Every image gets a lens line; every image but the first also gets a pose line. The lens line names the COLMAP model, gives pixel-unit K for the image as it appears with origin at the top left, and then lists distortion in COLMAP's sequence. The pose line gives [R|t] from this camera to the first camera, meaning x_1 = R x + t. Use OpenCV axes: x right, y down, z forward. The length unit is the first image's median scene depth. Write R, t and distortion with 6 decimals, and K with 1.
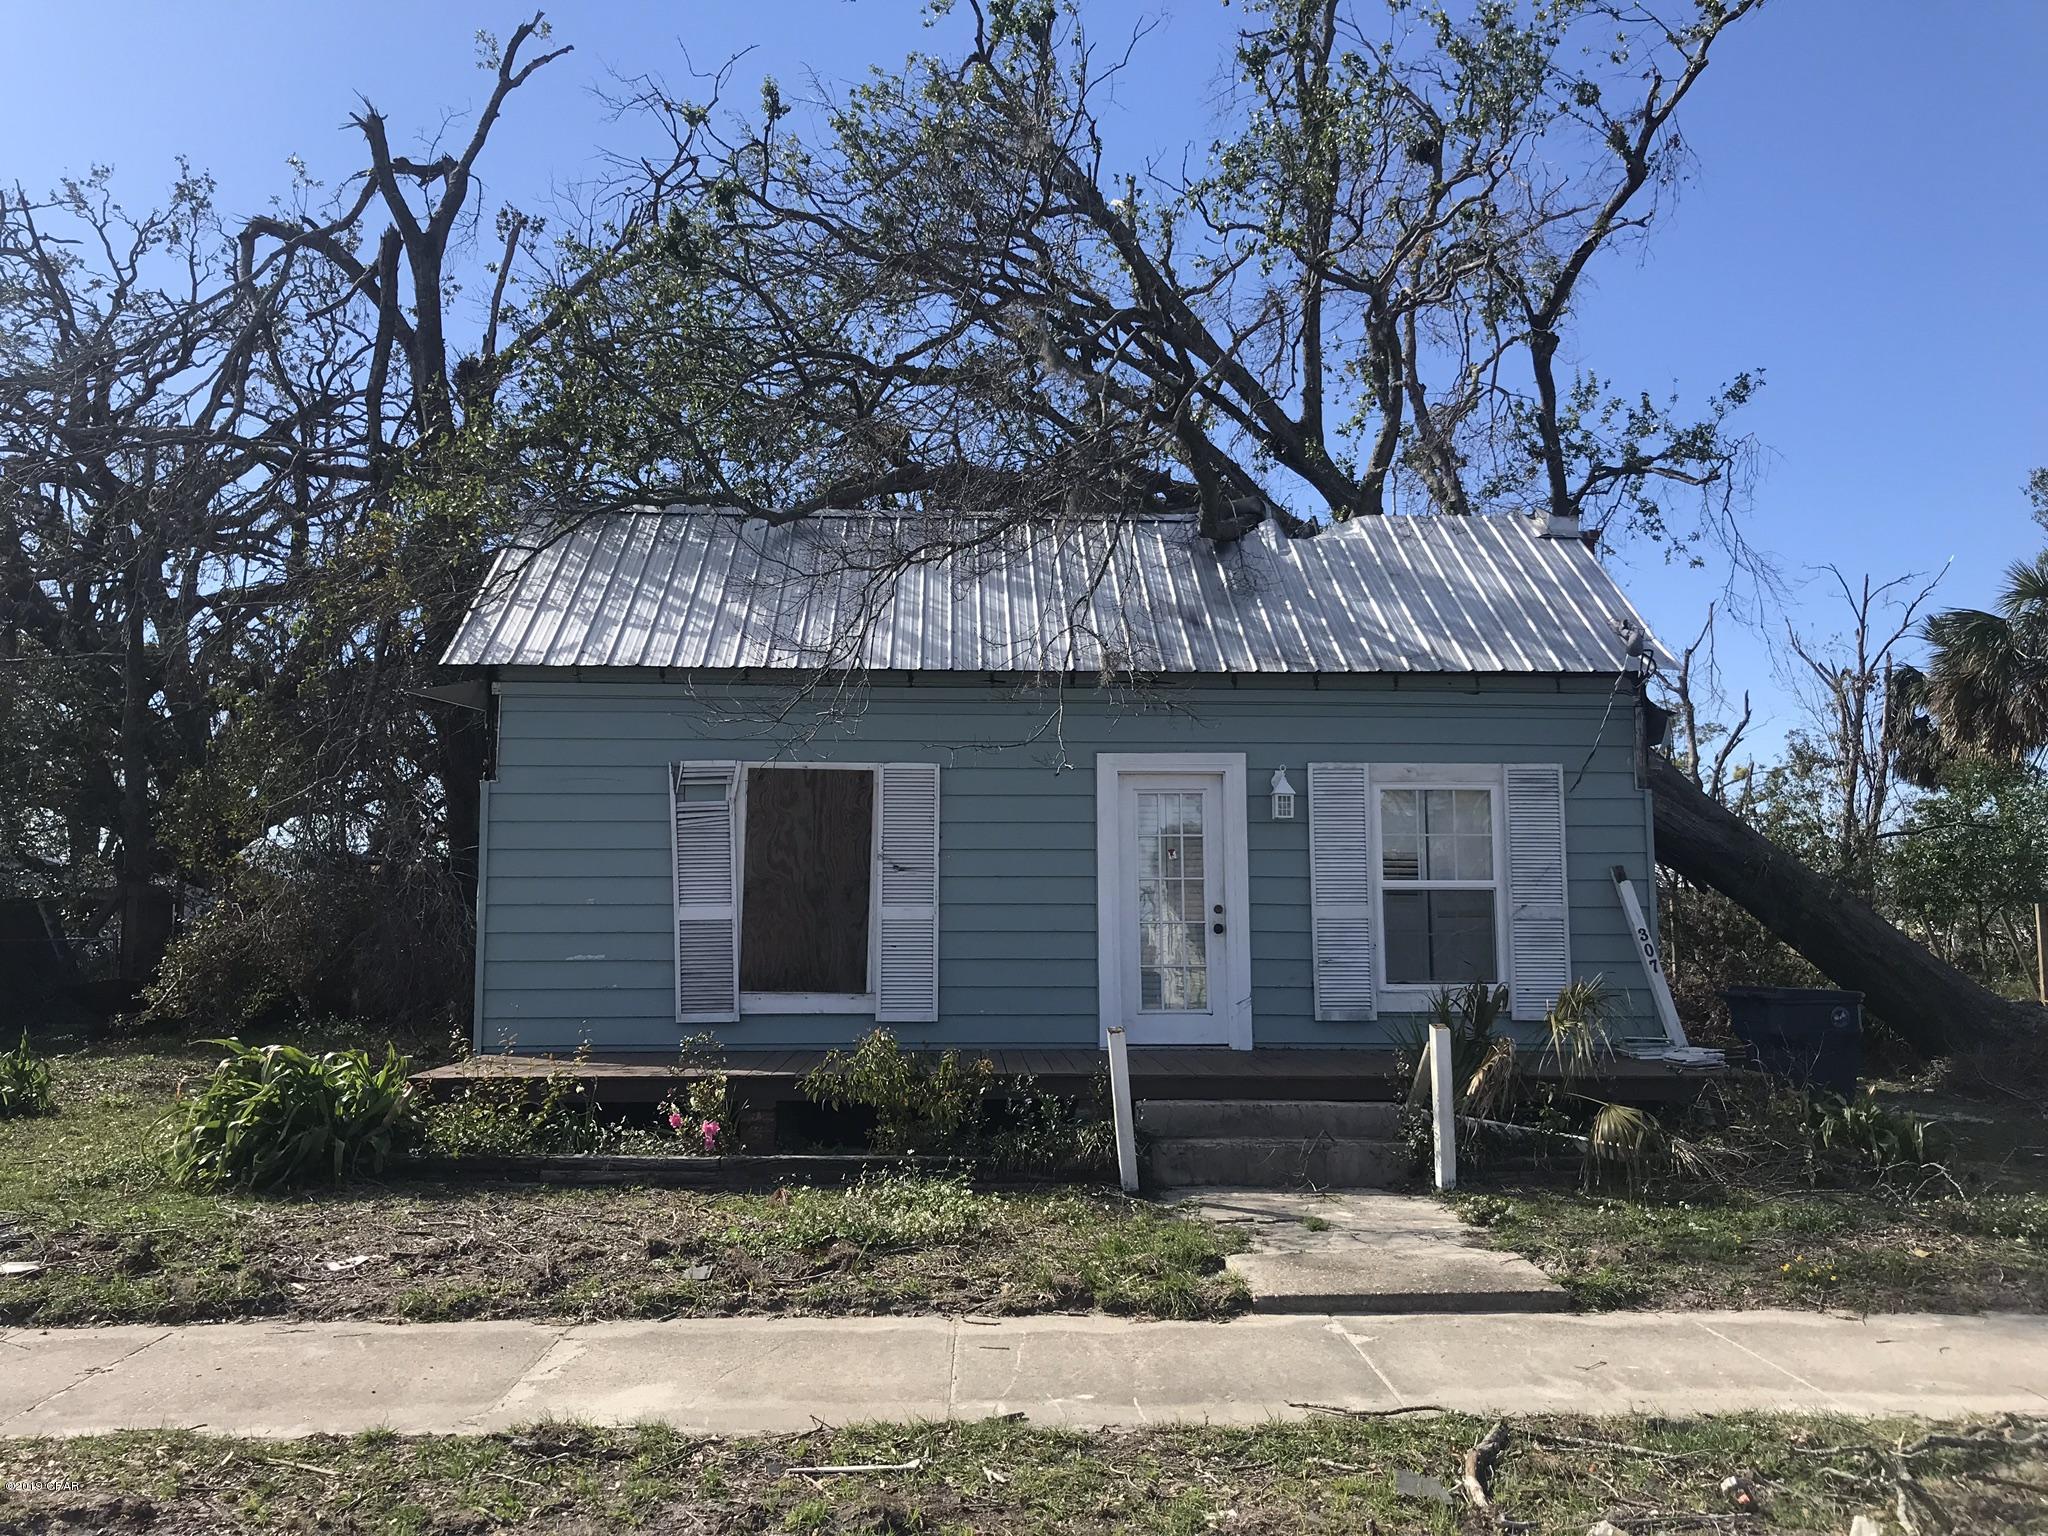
lens RADIAL K [[1716.3, 0, 1003.0], [0, 1716.3, 768.2], [0, 0, 1]] dist [0.040585, -0.022924]
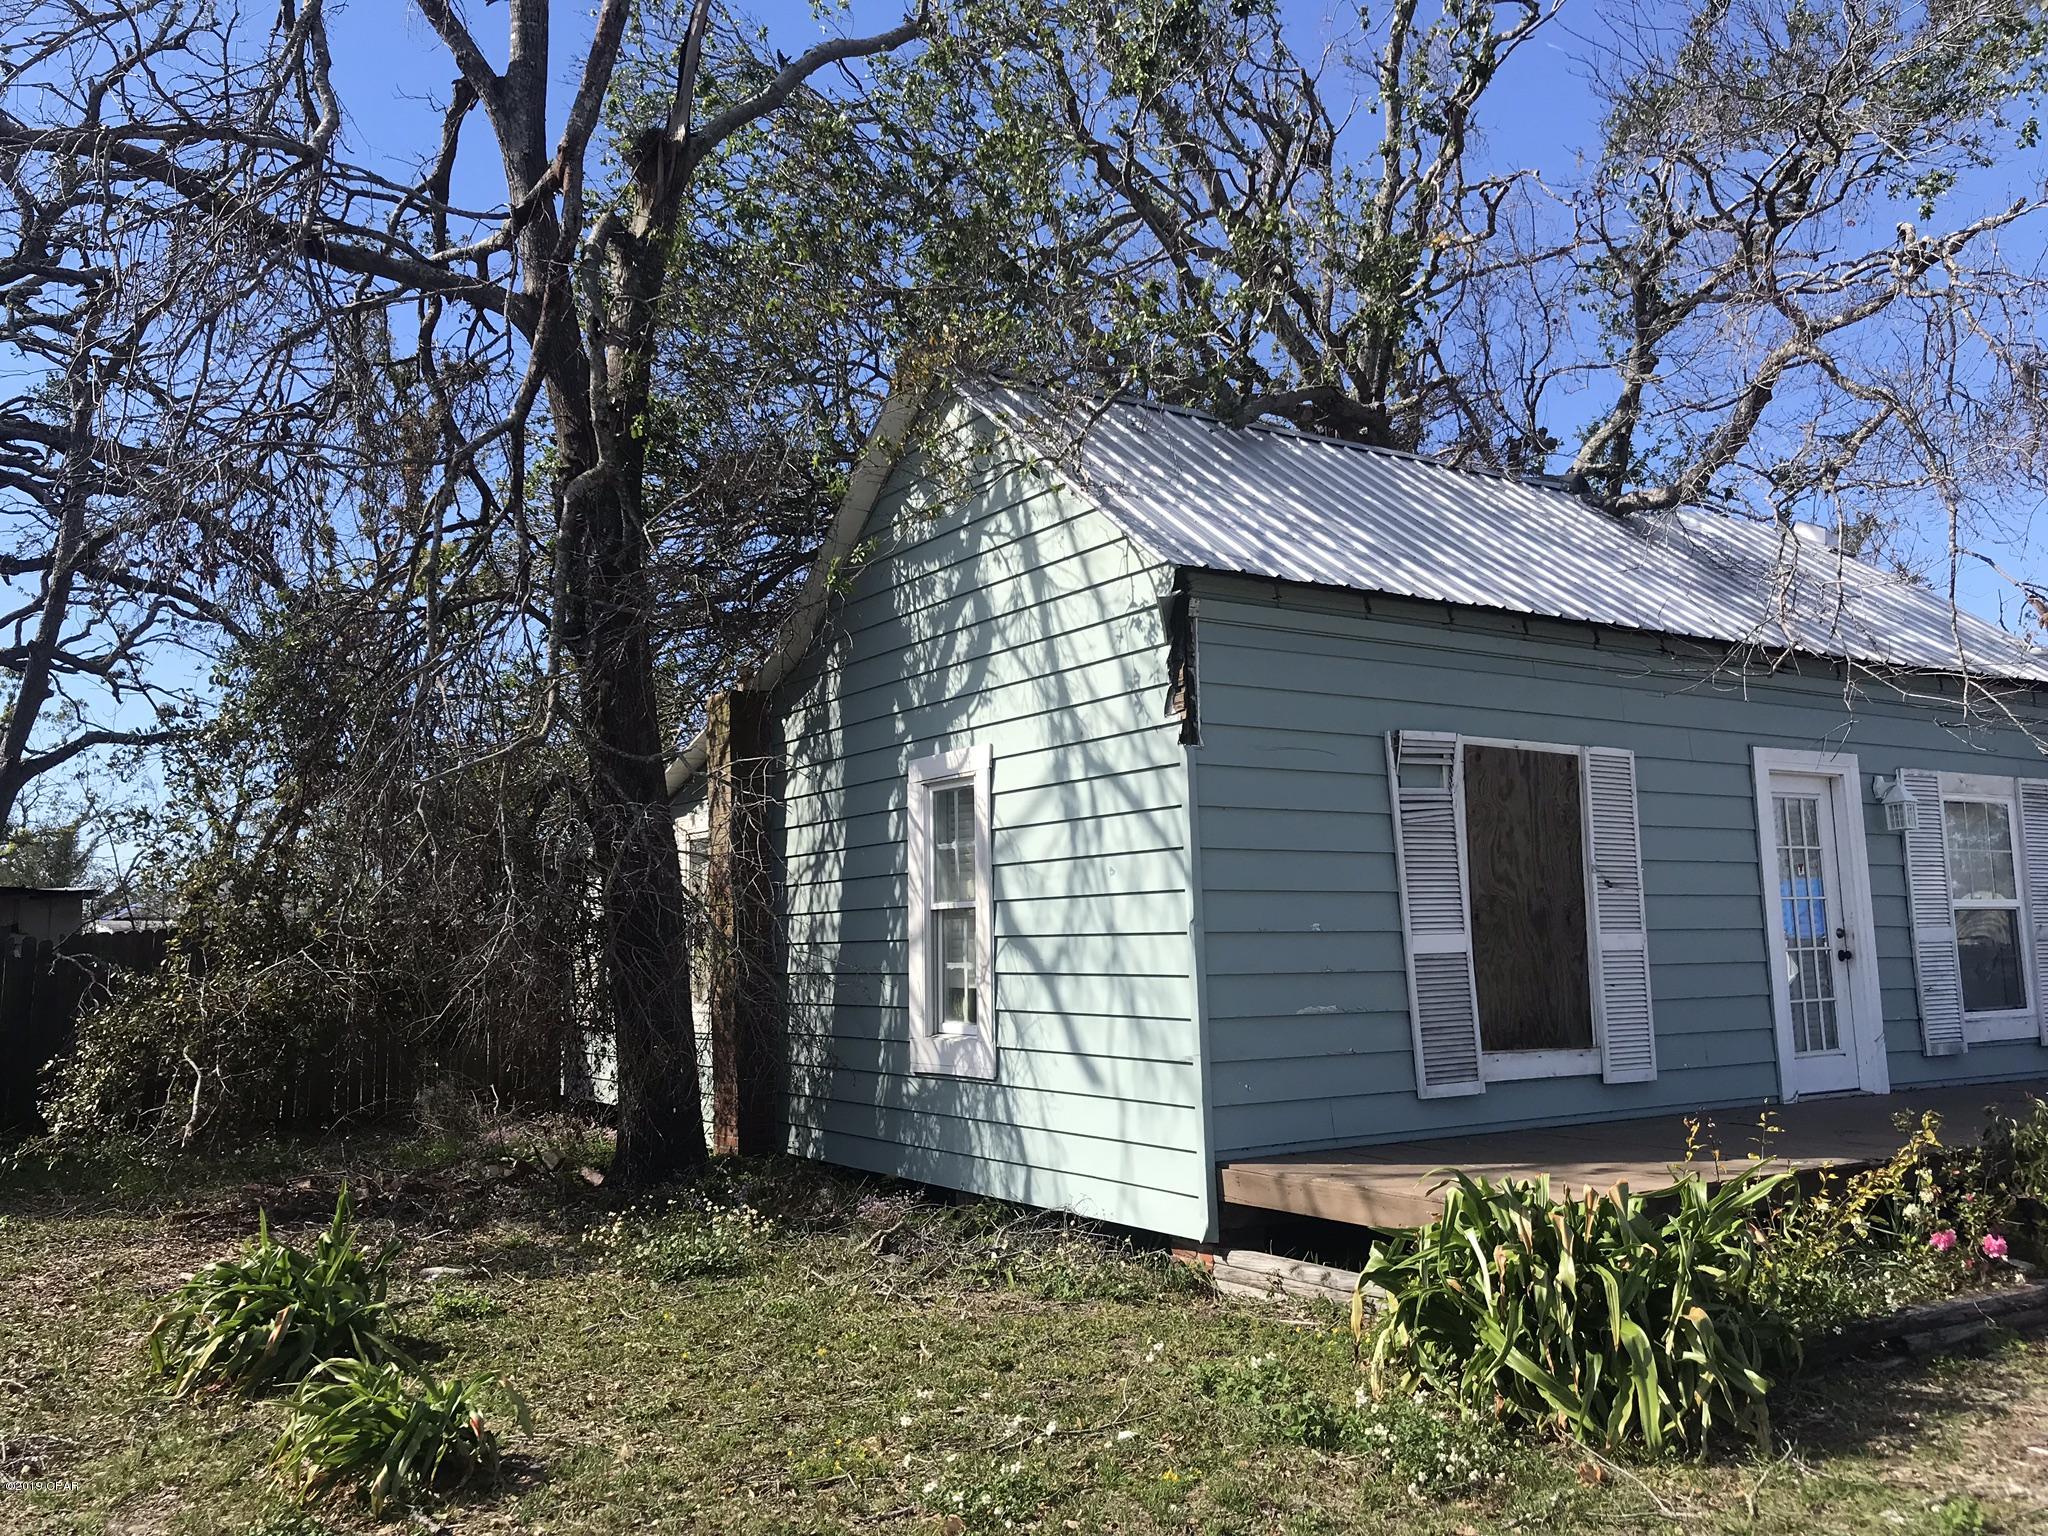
lens RADIAL K [[1716.3, 0, 1026.4], [0, 1716.3, 771.3], [0, 0, 1]] dist [0.040585, -0.022924]
pose [[0.862881, 0.037505, 0.504014, -0.679718], [-0.025461, 0.999202, -0.030765, 0.038496], [-0.504766, 0.013714, 0.863147, 0.461844]]
